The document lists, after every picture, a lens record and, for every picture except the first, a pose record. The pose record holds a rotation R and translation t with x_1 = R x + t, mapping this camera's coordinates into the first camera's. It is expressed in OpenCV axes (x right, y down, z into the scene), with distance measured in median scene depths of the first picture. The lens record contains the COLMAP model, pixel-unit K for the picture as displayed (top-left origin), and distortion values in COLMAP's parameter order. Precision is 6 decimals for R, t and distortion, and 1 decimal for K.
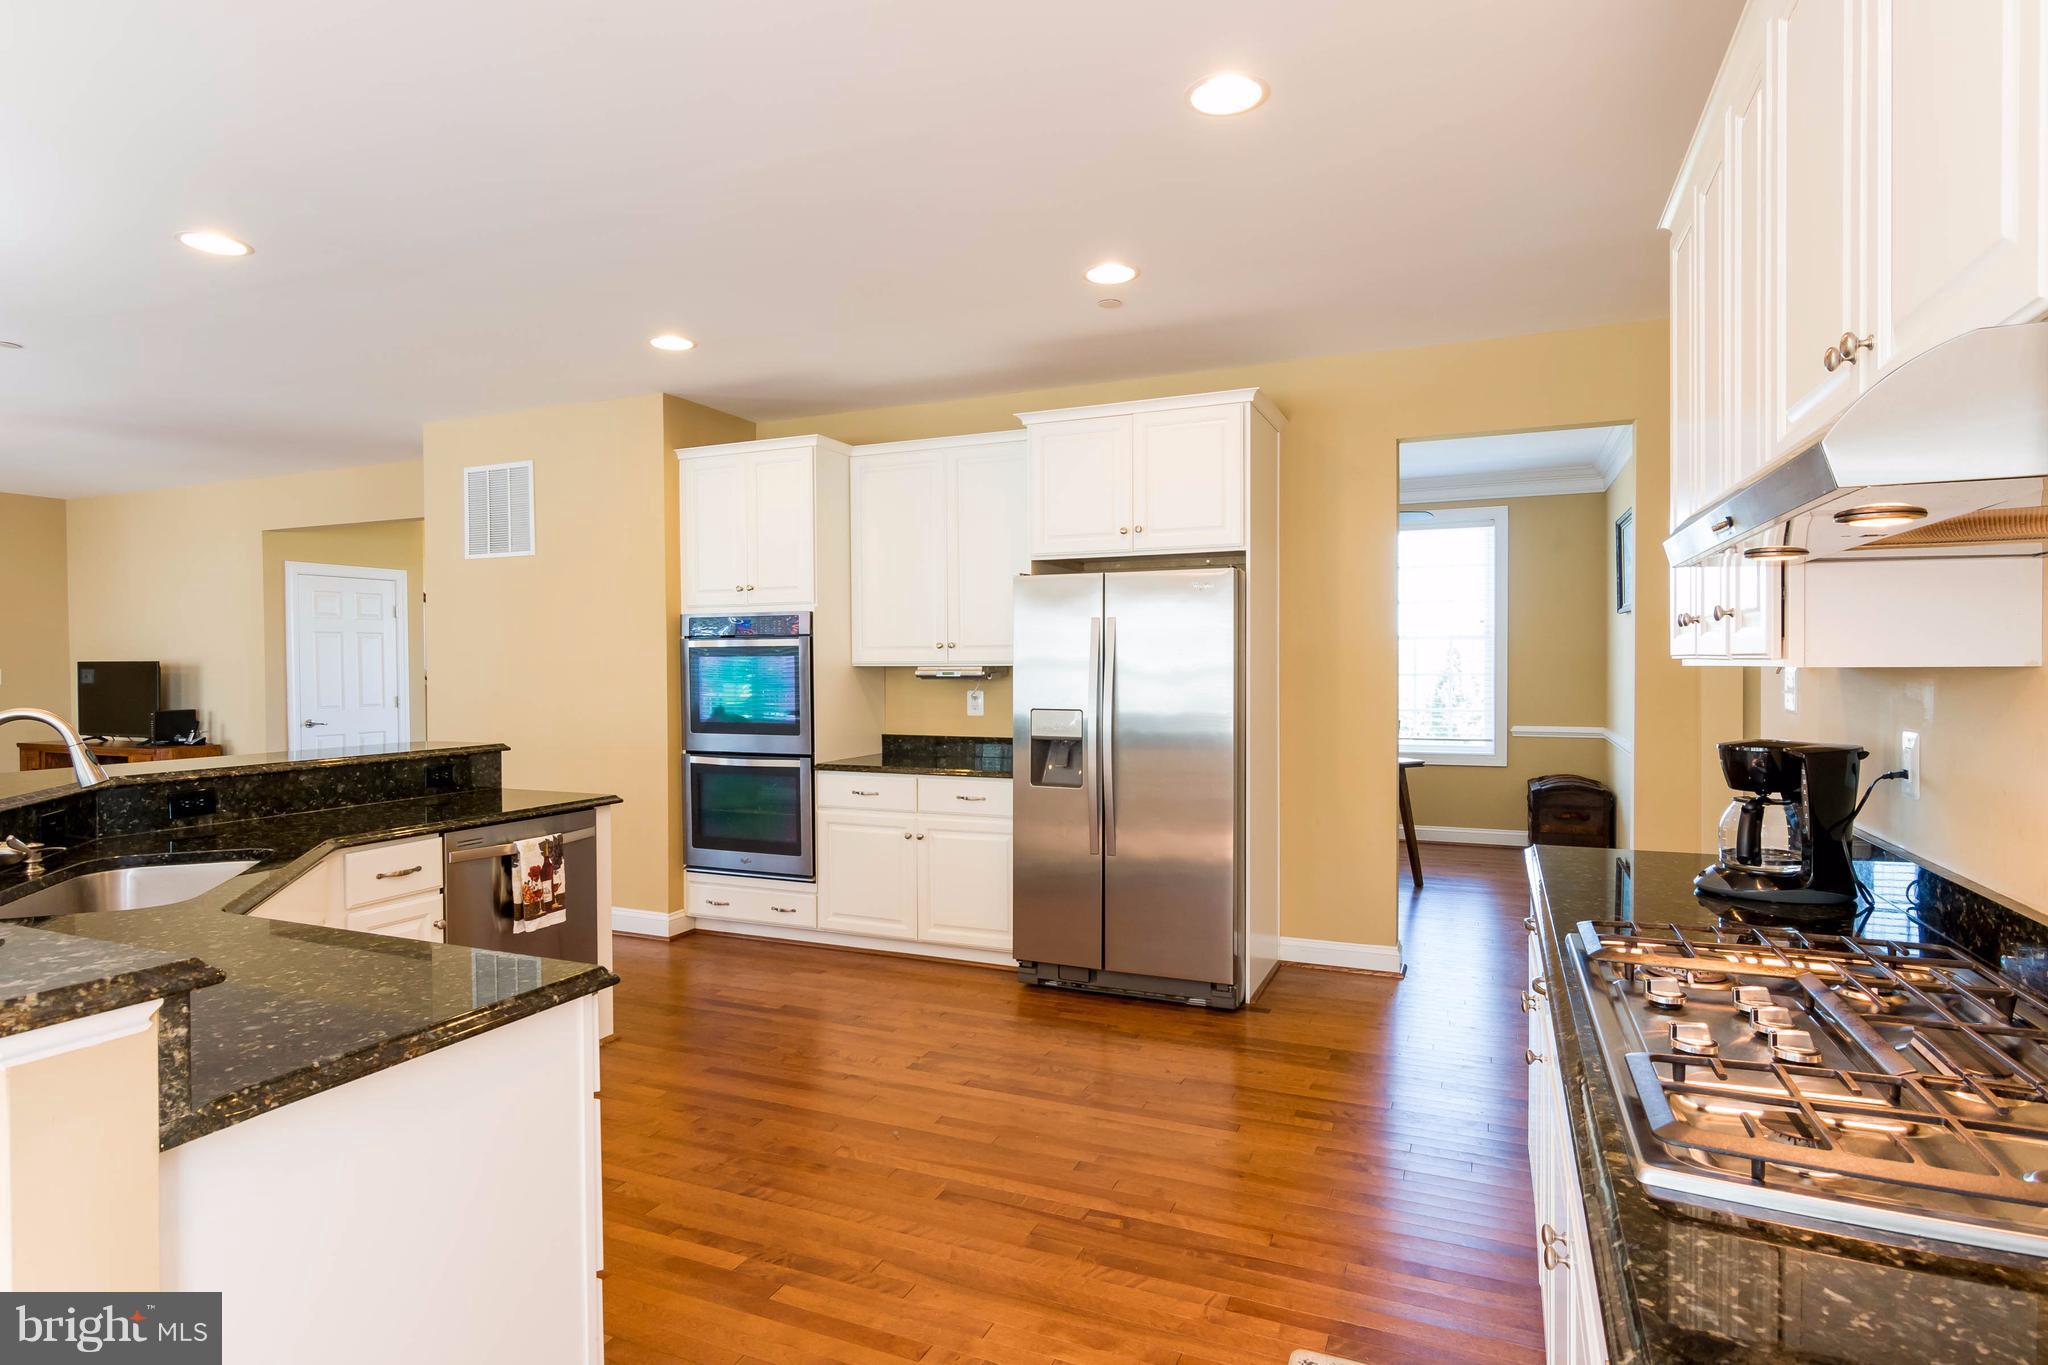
lens RADIAL K [[1041.3, 0, 1022.8], [0, 1041.3, 682.4], [0, 0, 1]] dist [0.005238, 0.002528]
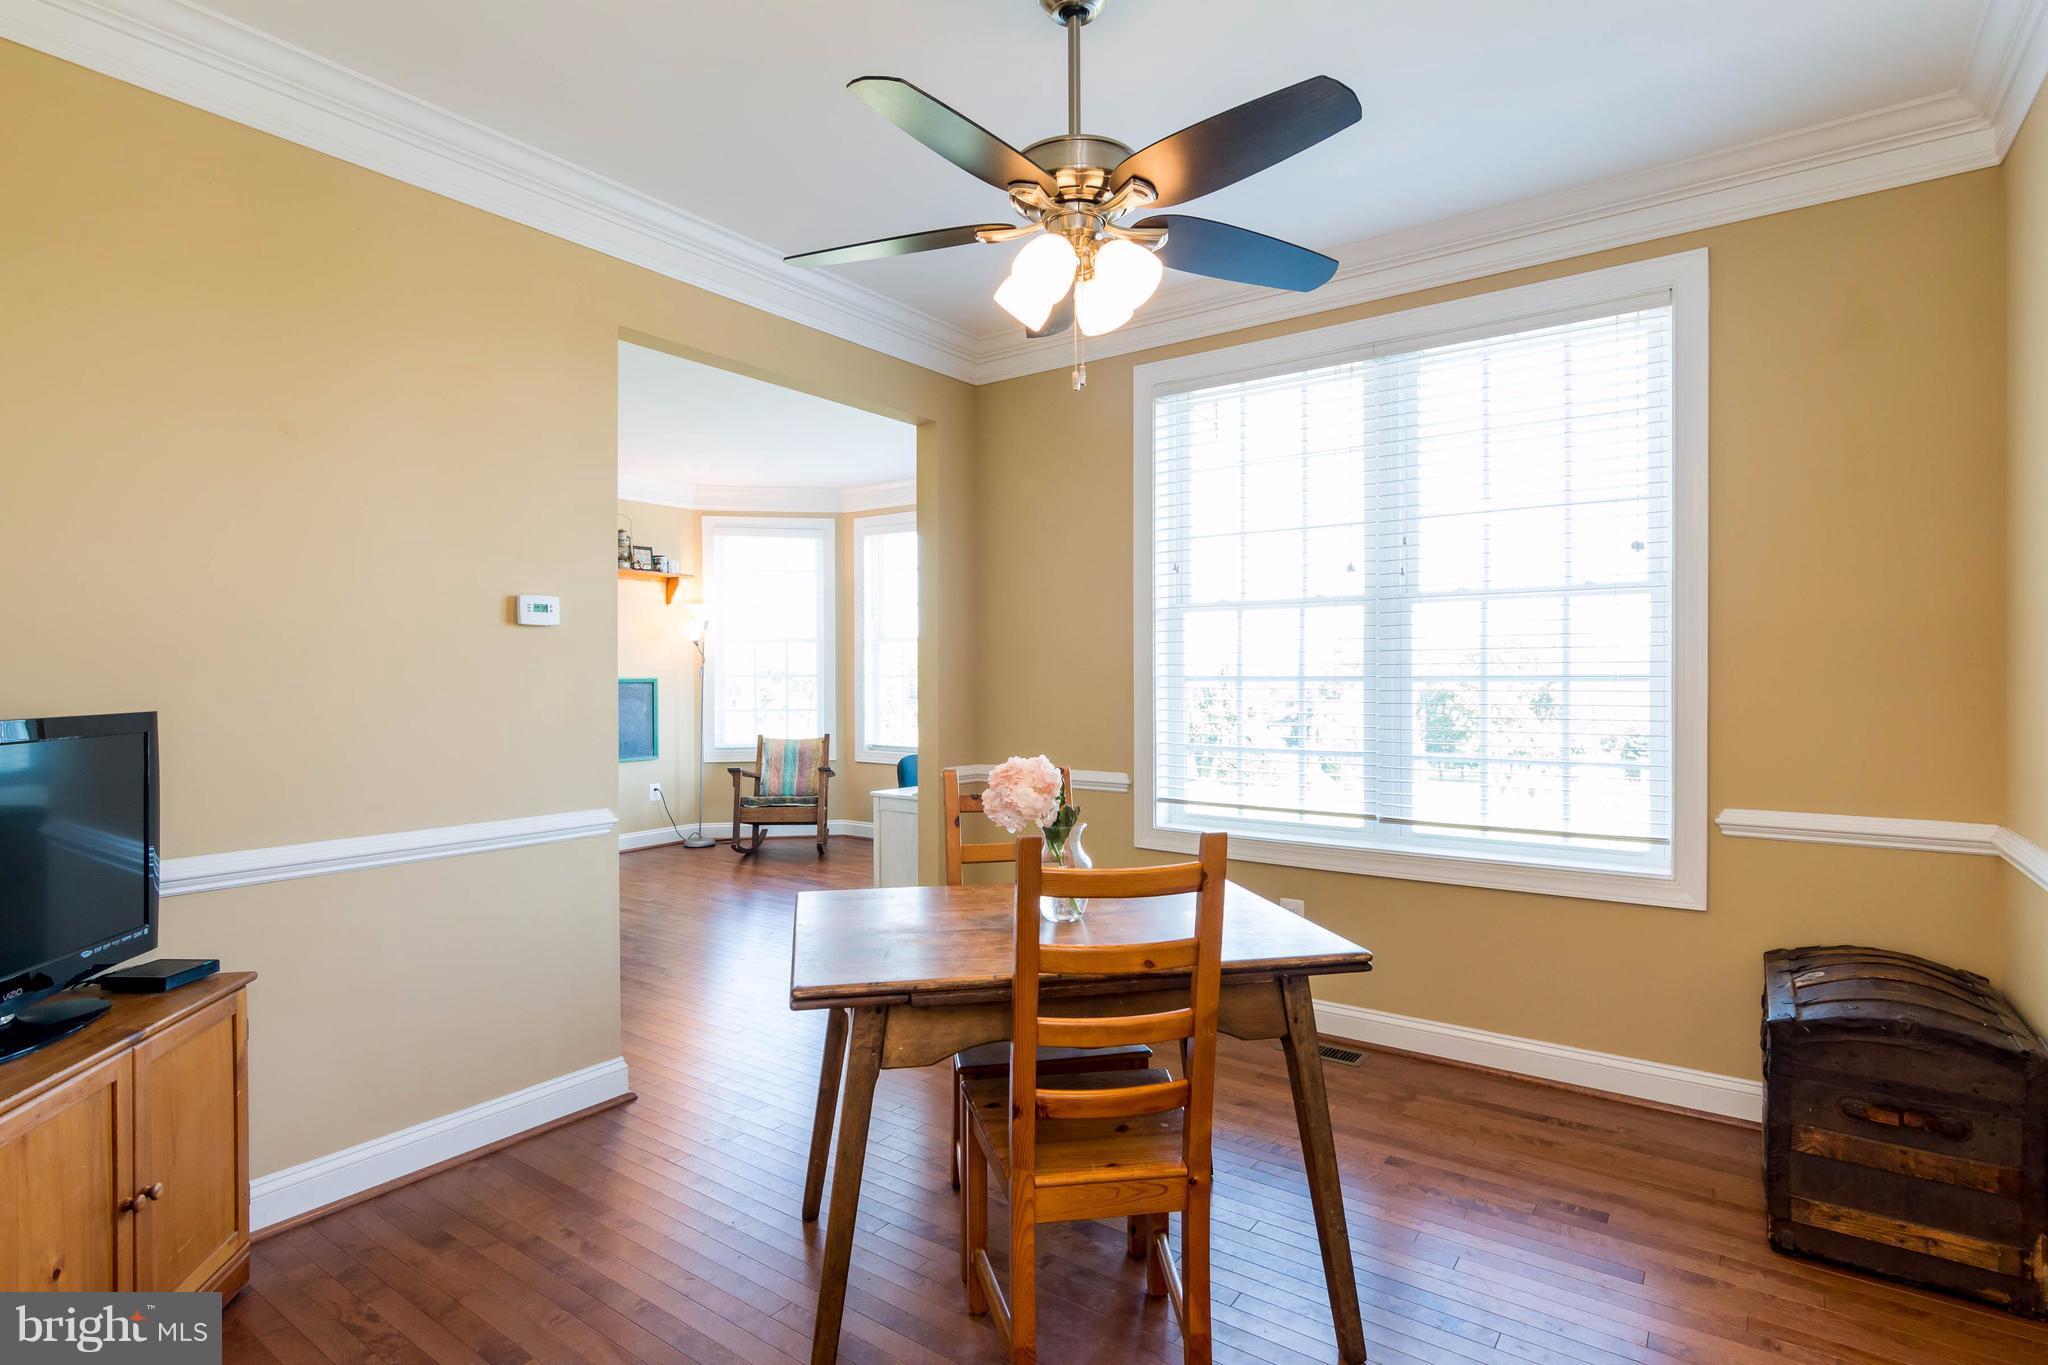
lens RADIAL K [[1041.3, 0, 1027.2], [0, 1041.3, 676.4], [0, 0, 1]] dist [0.005238, 0.002528]
pose [[0.980016, -0.000633, -0.198917, 0.293371], [-0.001554, 0.999940, -0.010839, -0.003030], [0.198912, 0.010932, 0.979956, 0.566163]]
